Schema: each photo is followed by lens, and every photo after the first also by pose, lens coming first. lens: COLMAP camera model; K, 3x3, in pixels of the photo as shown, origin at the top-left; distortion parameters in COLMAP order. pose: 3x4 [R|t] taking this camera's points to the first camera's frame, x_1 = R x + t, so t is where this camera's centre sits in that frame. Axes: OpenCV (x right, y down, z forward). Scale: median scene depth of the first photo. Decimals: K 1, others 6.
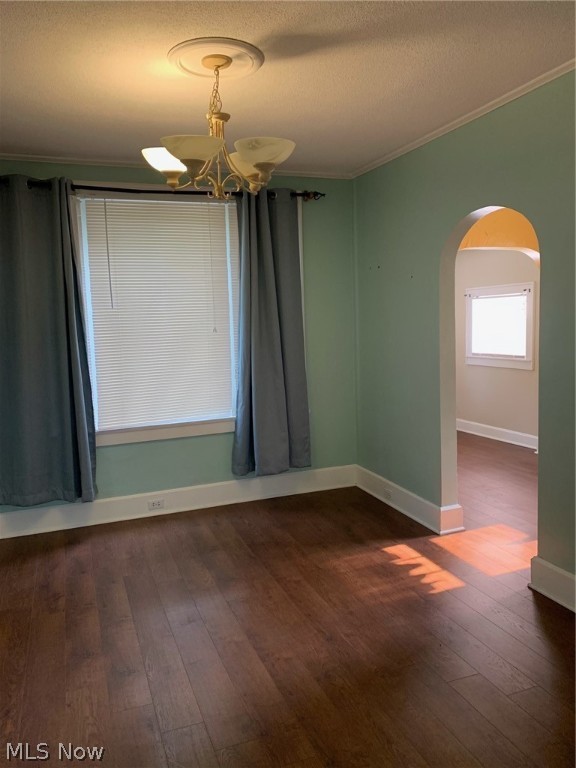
lens RADIAL K [[585.4, 0, 285.0], [0, 585.4, 378.6], [0, 0, 1]] dist [0.008298, -0.001869]
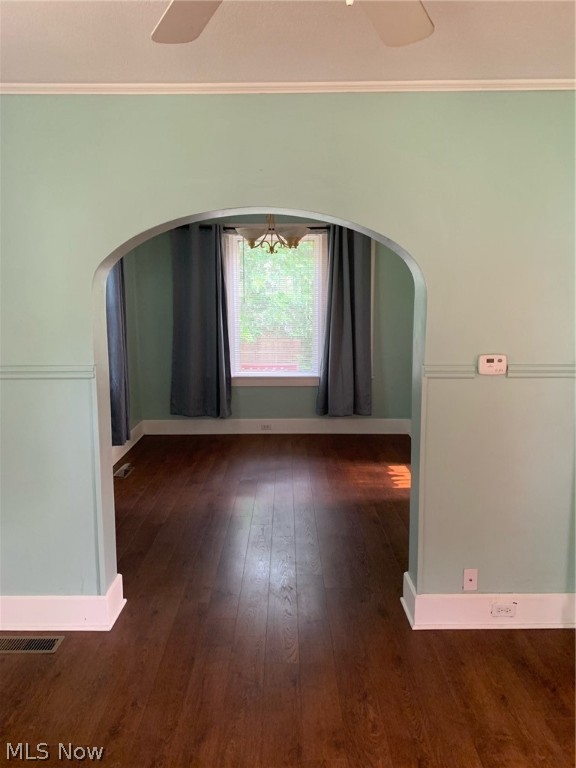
lens RADIAL K [[585.4, 0, 290.9], [0, 585.4, 386.3], [0, 0, 1]] dist [0.008298, -0.001869]
pose [[0.933811, 0.085508, -0.347397, 0.402628], [-0.068449, 0.995781, 0.061107, 0.004572], [0.351157, -0.033283, 0.935725, -0.472117]]
